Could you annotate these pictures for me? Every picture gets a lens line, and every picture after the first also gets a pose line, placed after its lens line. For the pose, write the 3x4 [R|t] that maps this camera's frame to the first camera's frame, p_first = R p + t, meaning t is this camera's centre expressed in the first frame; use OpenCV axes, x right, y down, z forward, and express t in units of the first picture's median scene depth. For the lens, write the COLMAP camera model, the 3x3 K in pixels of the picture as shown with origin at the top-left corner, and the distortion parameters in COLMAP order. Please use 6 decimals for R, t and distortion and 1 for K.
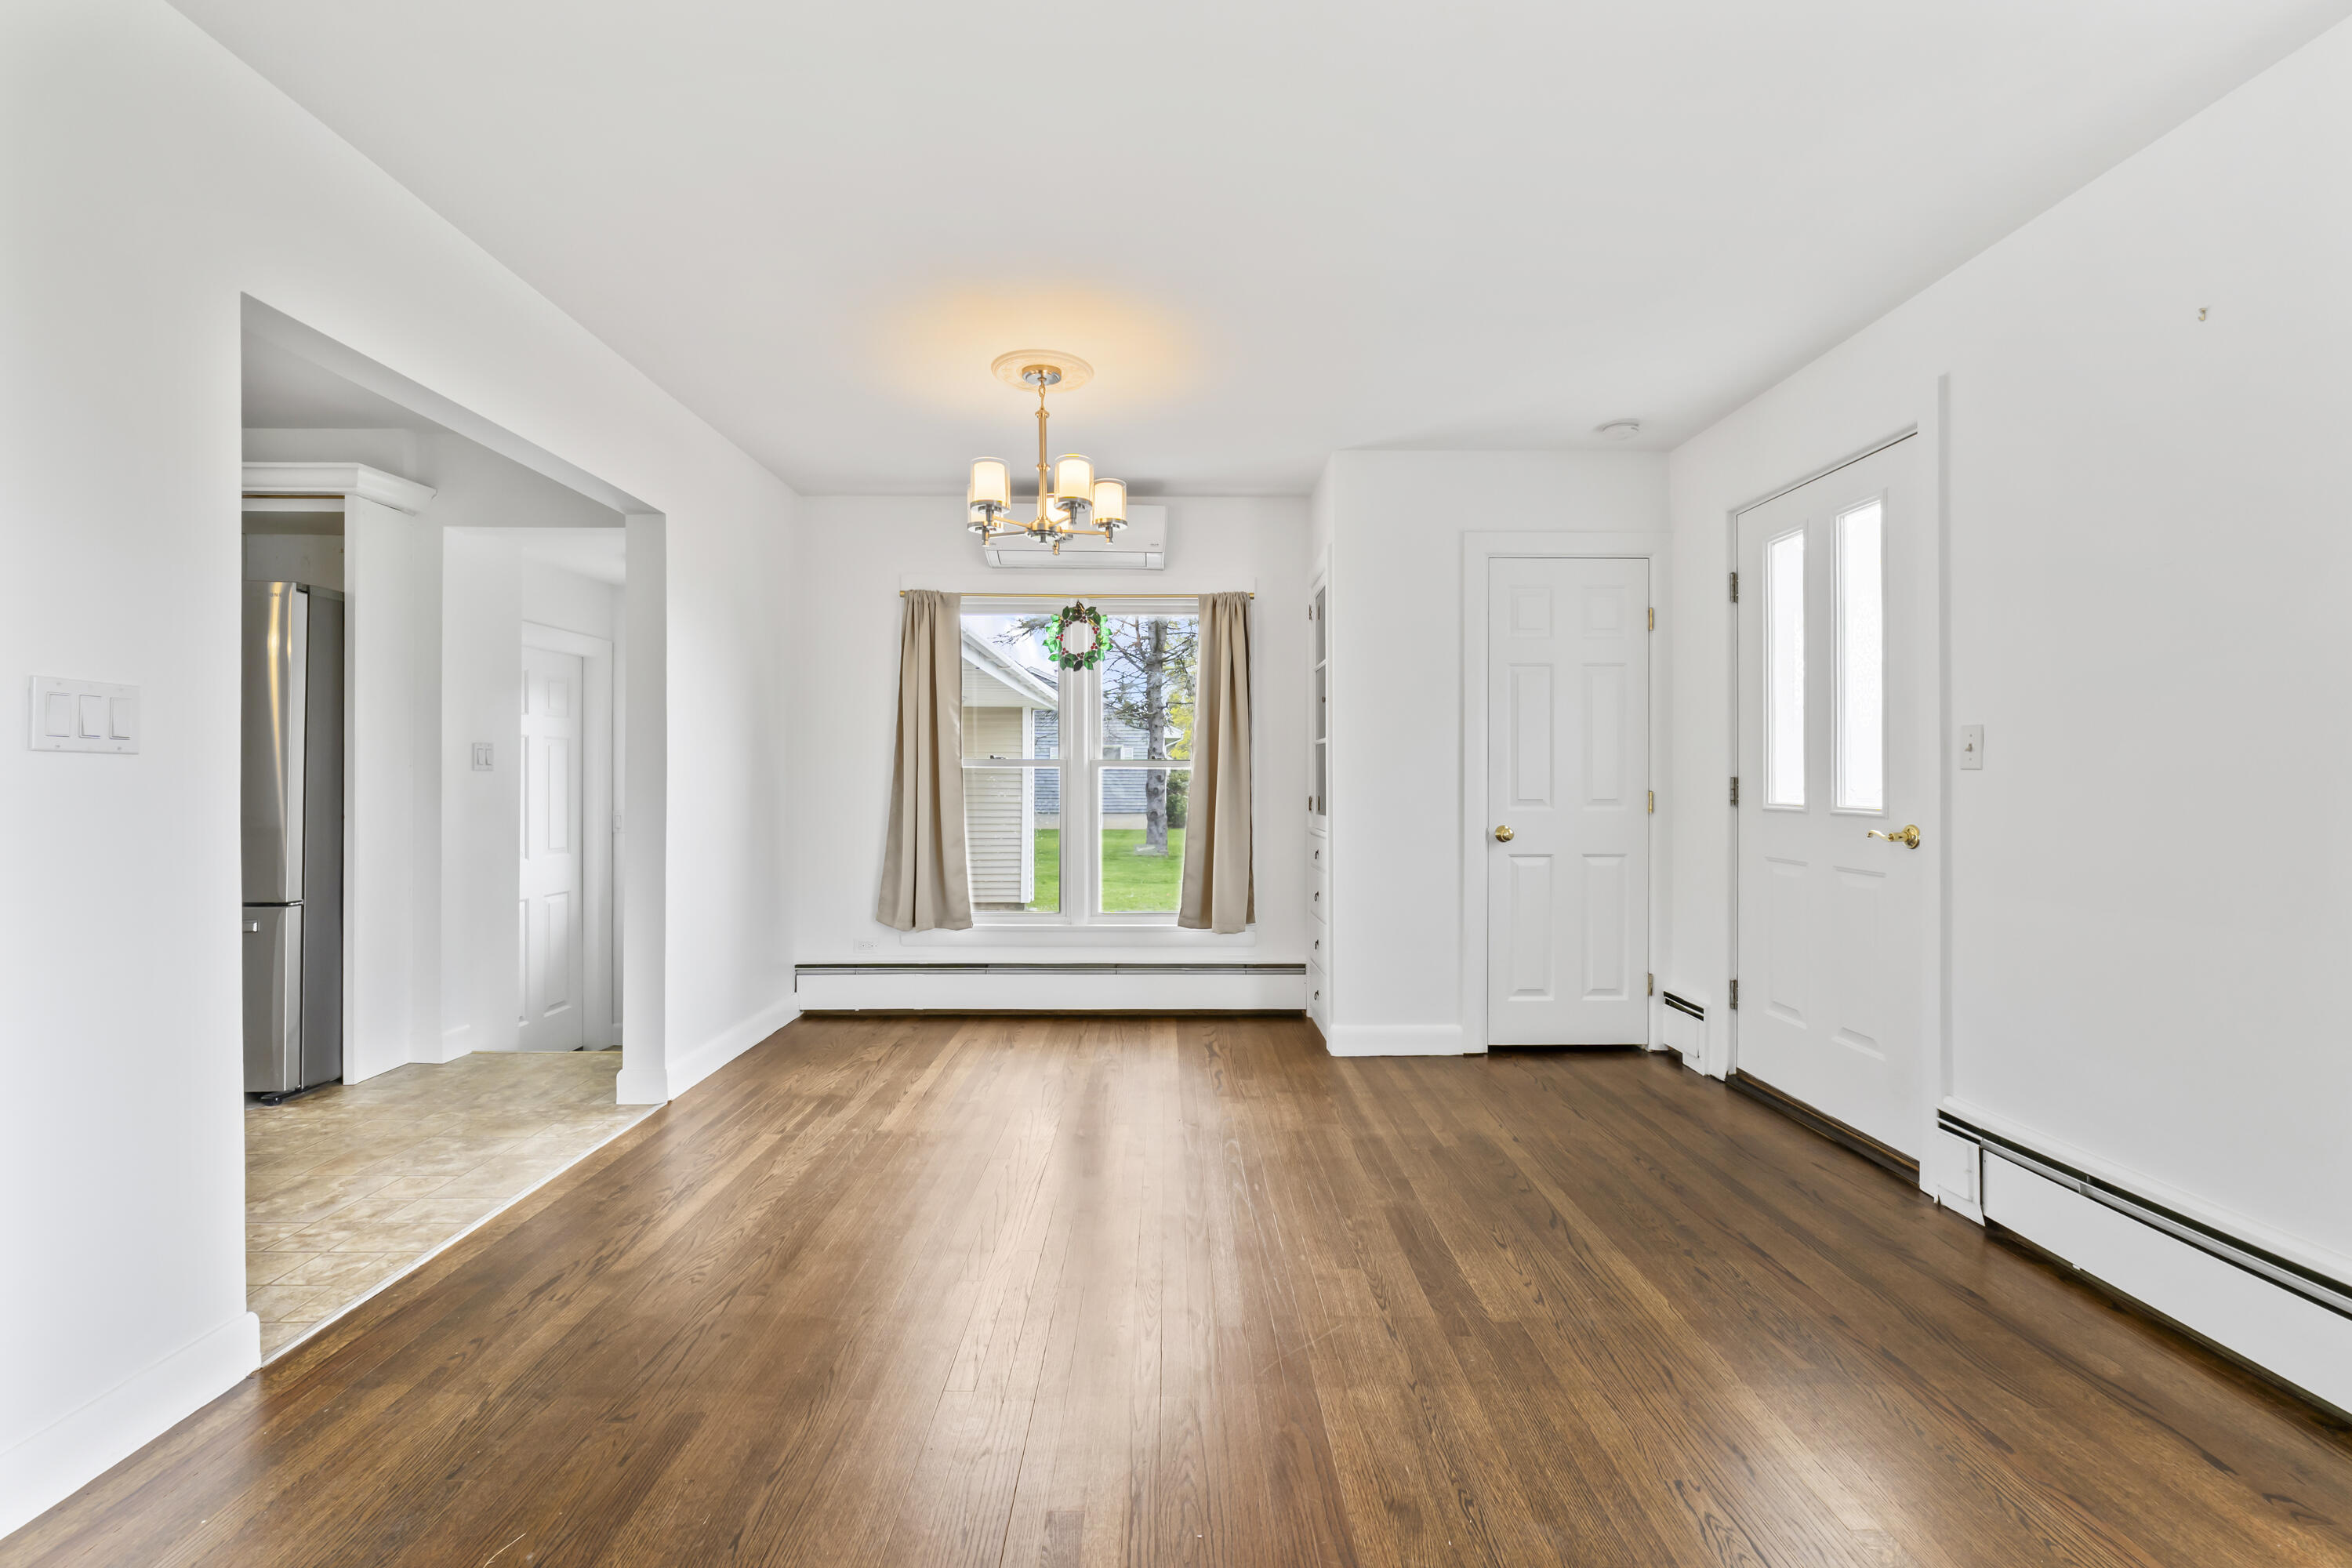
lens RADIAL K [[987.0, 0, 1174.1], [0, 987.0, 778.3], [0, 0, 1]] dist [-0.006817, 0.000113]
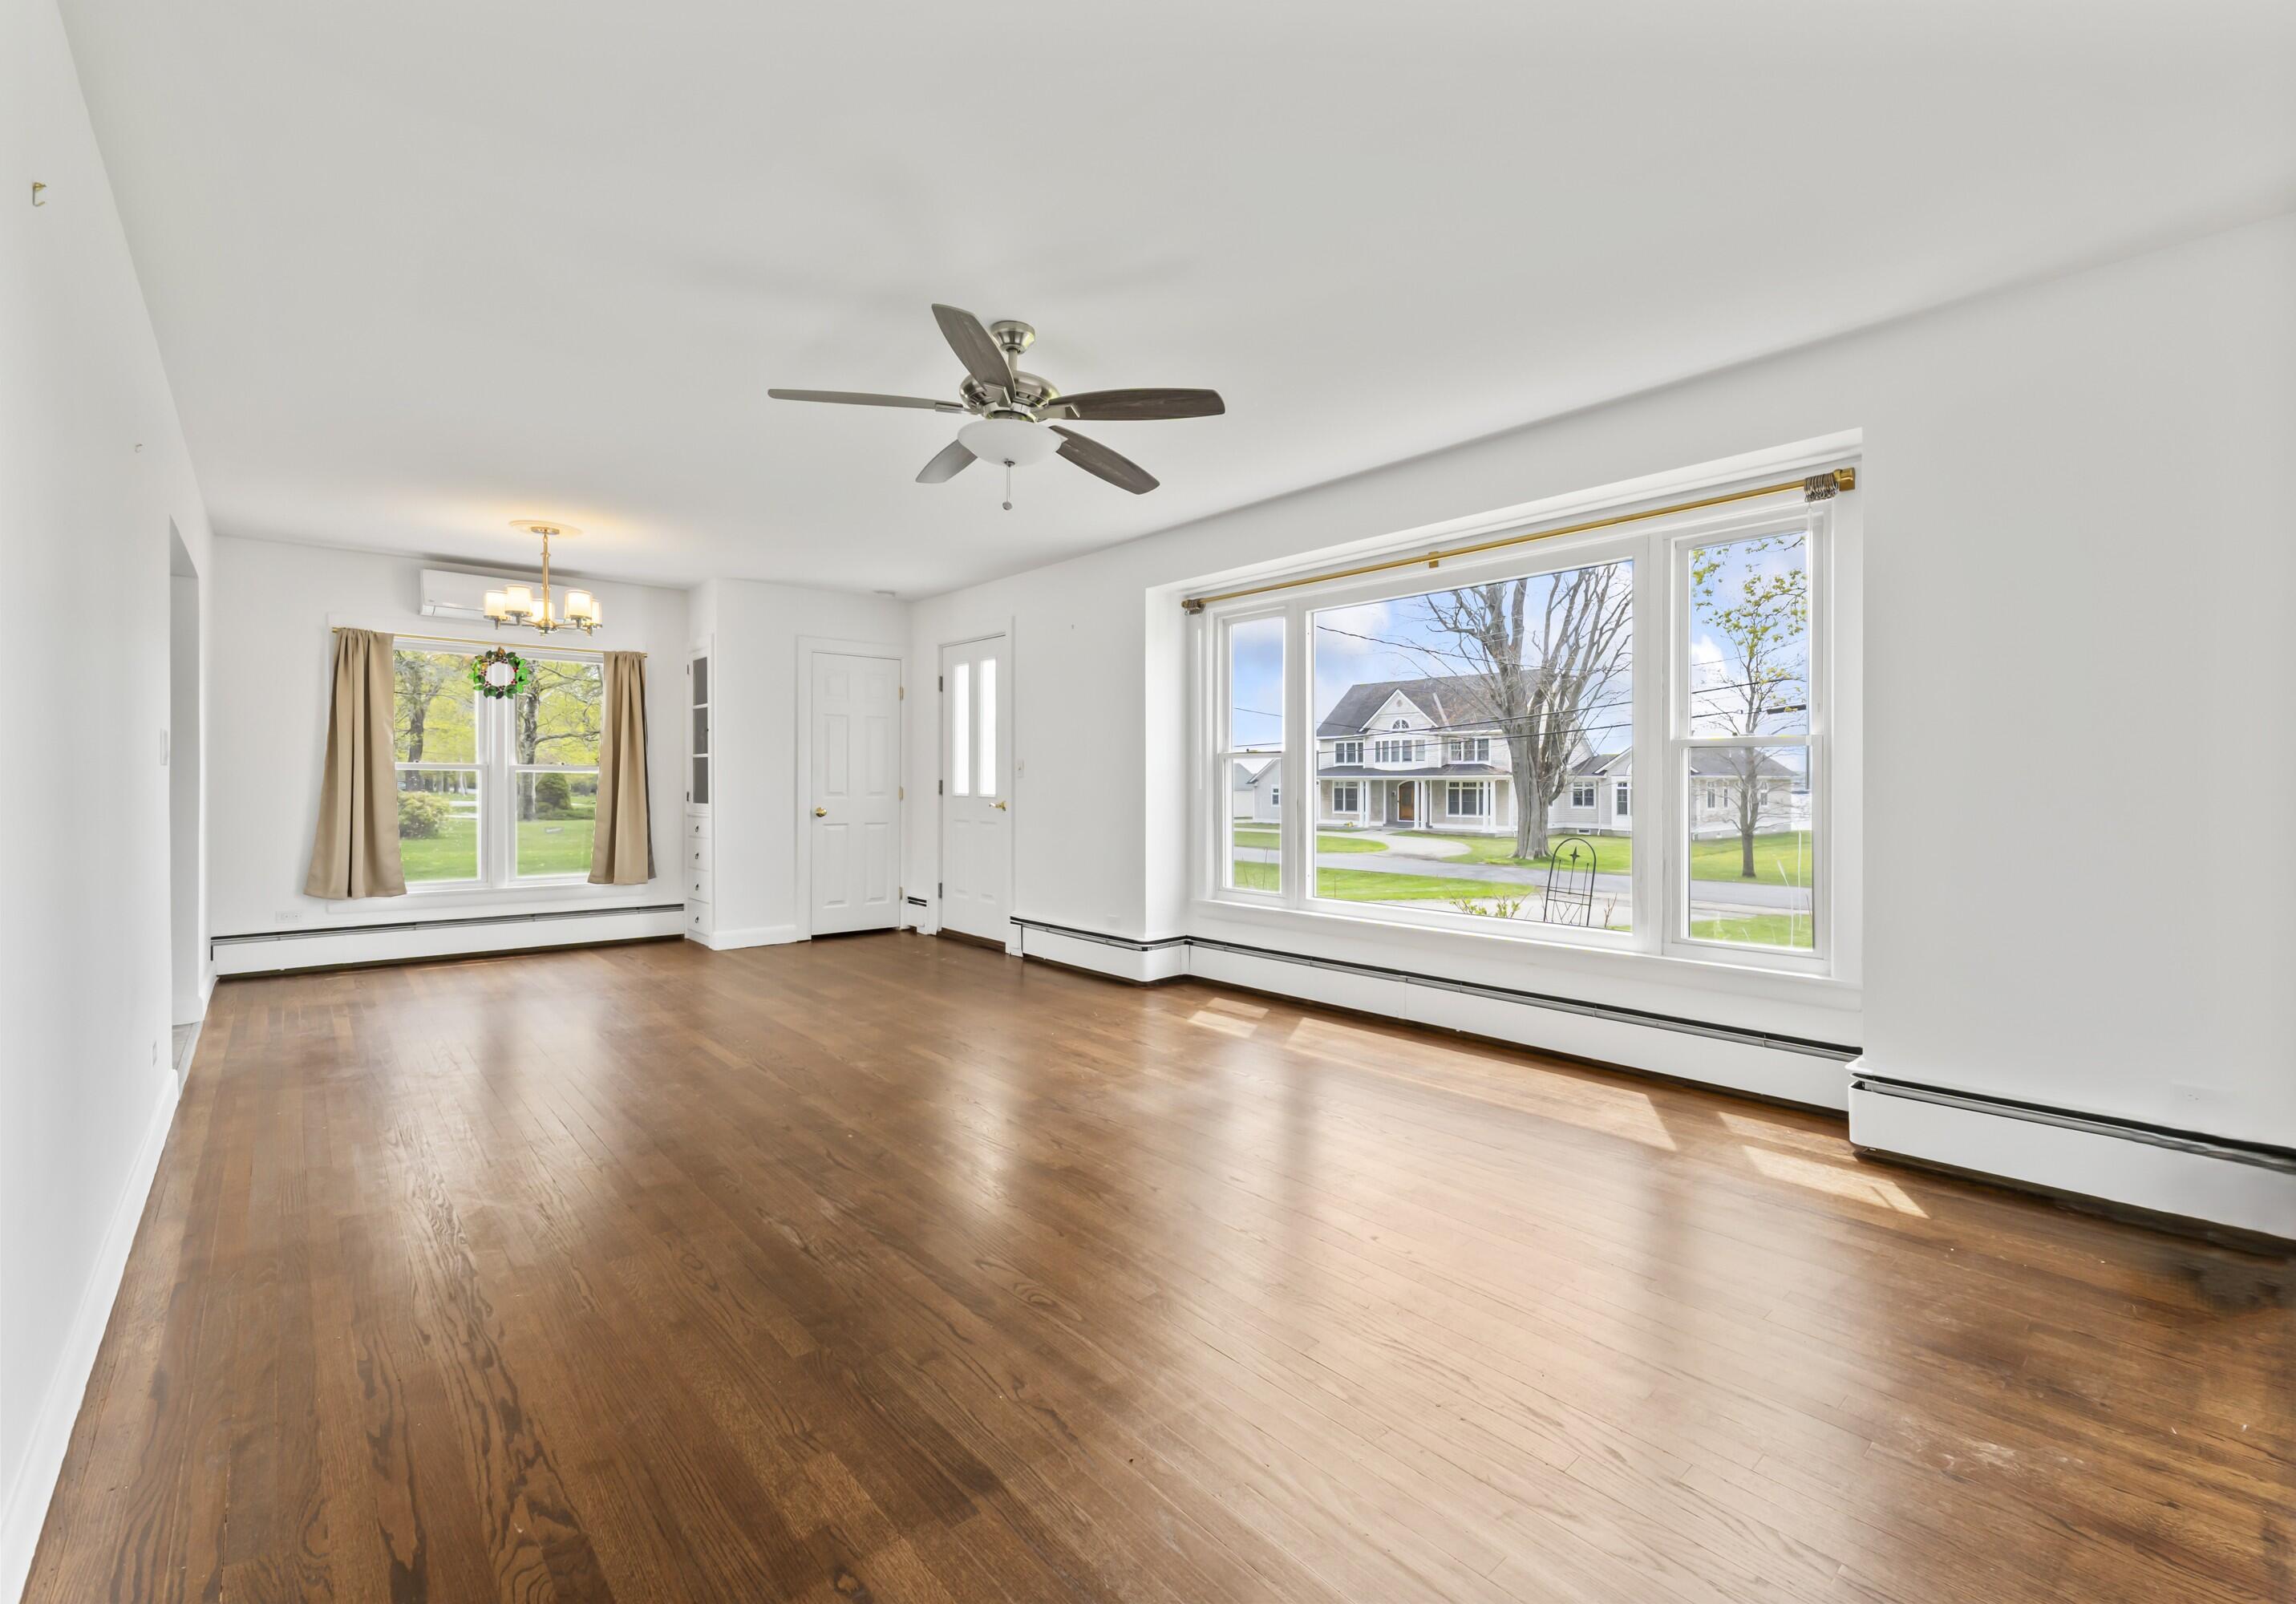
lens RADIAL K [[1017.4, 0, 1222.6], [0, 1017.4, 786.7], [0, 0, 1]] dist [-0.009459, 0.000566]
pose [[0.735624, 0.001075, 0.677390, -0.336494], [-0.003377, 0.999992, 0.002081, 0.004608], [-0.677382, -0.003818, 0.735622, -0.749462]]
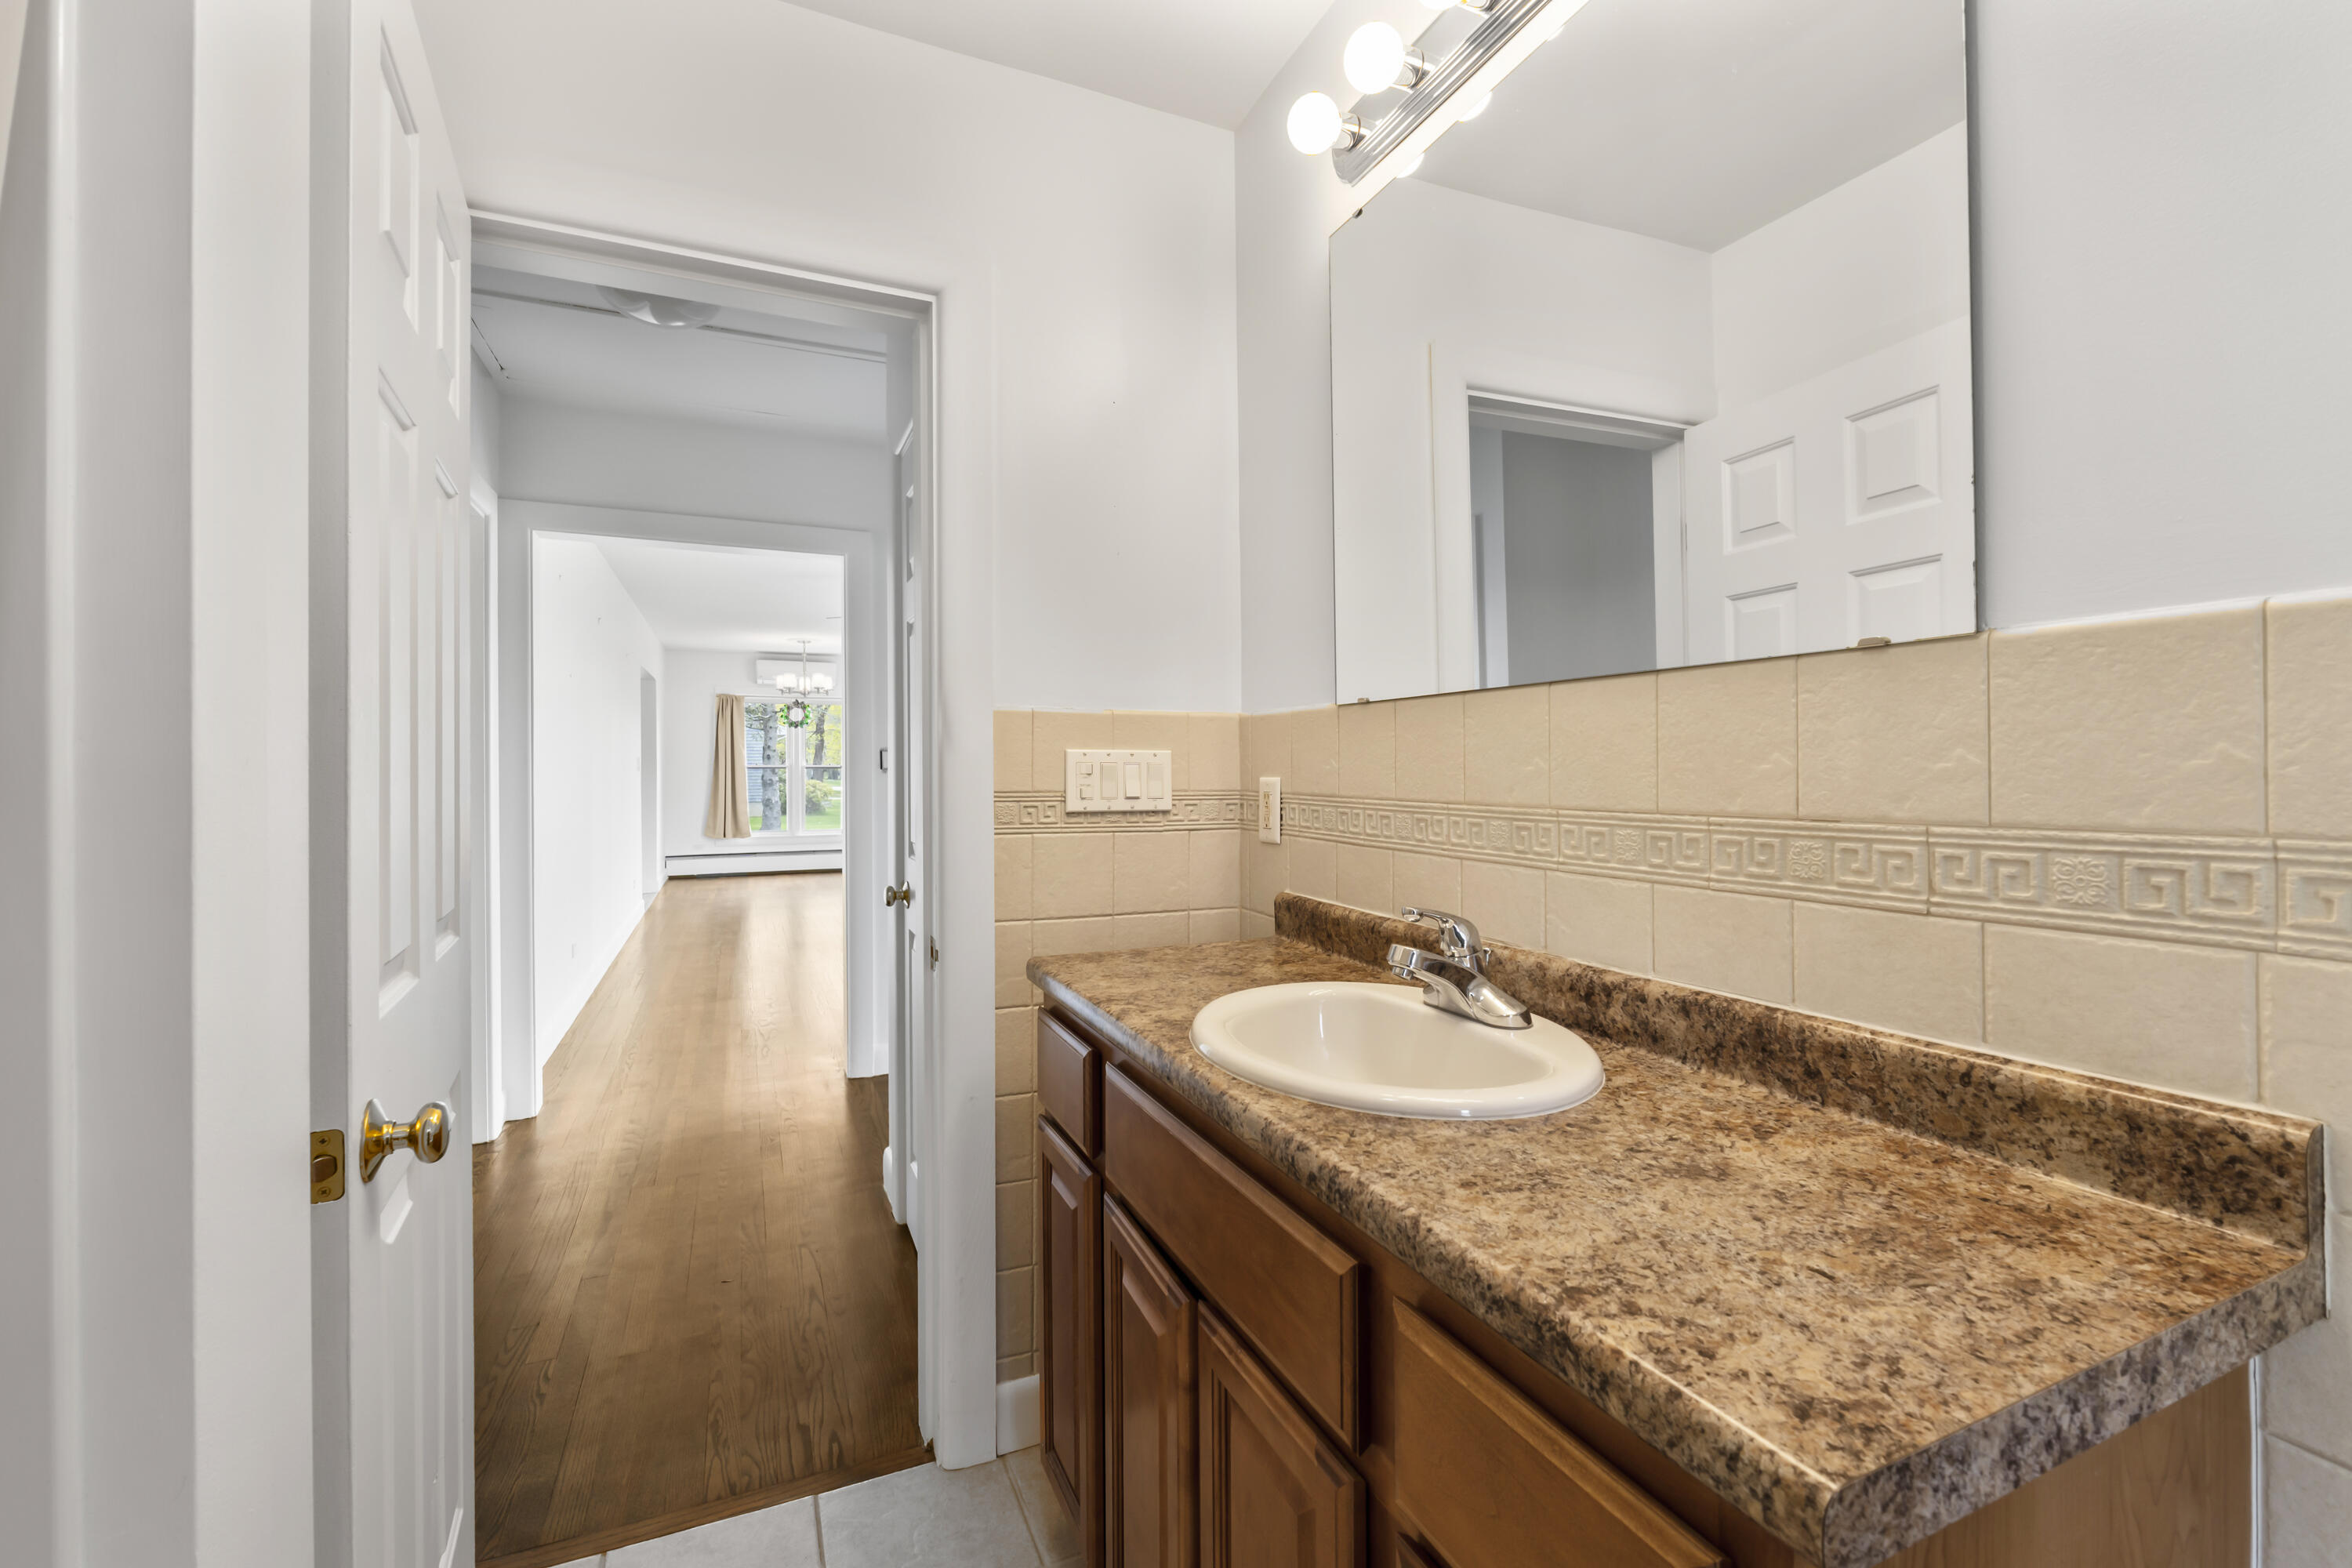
lens RADIAL K [[987.0, 0, 1181.4], [0, 987.0, 772.3], [0, 0, 1]] dist [-0.006817, 0.000113]
pose [[0.918911, -0.004995, 0.394433, -0.199946], [0.003617, 0.999984, 0.004237, -0.010517], [-0.394448, -0.002467, 0.918915, -1.702666]]
